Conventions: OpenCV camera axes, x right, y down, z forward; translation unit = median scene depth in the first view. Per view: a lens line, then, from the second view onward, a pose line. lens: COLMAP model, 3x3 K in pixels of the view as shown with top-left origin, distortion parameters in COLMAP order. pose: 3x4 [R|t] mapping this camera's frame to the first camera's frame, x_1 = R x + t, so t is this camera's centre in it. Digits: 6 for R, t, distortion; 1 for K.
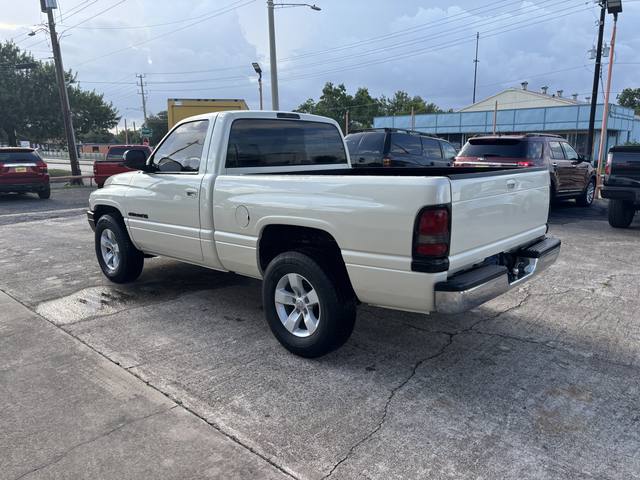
lens RADIAL K [[486.5, 0, 313.9], [0, 486.5, 239.6], [0, 0, 1]] dist [0.029307, -0.024637]
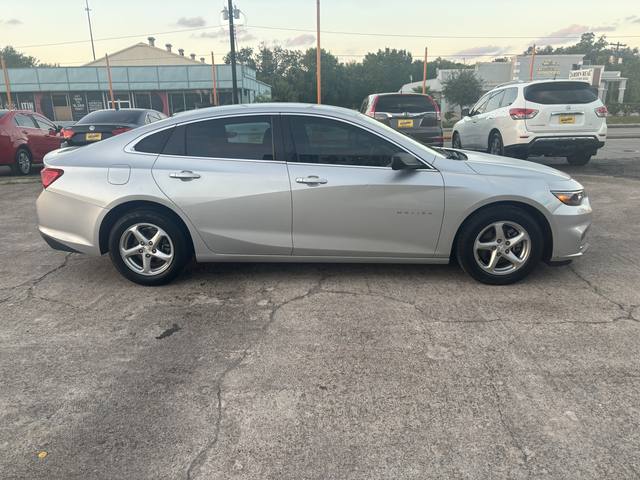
lens RADIAL K [[486.5, 0, 313.5], [0, 486.5, 243.7], [0, 0, 1]] dist [0.029307, -0.024637]
pose [[0.730271, -0.196344, 0.654335, -0.160536], [0.140783, 0.980503, 0.137095, -0.030163], [-0.668495, -0.007997, 0.743674, 0.189160]]
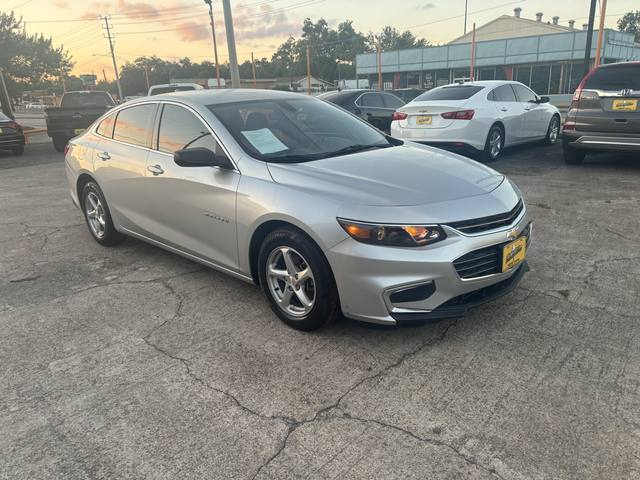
lens RADIAL K [[486.5, 0, 317.0], [0, 486.5, 242.1], [0, 0, 1]] dist [0.029307, -0.024637]
pose [[0.999103, -0.040859, 0.011116, 0.078987], [0.039338, 0.992763, 0.113463, -0.016865], [-0.015672, -0.112924, 0.993480, 0.123689]]
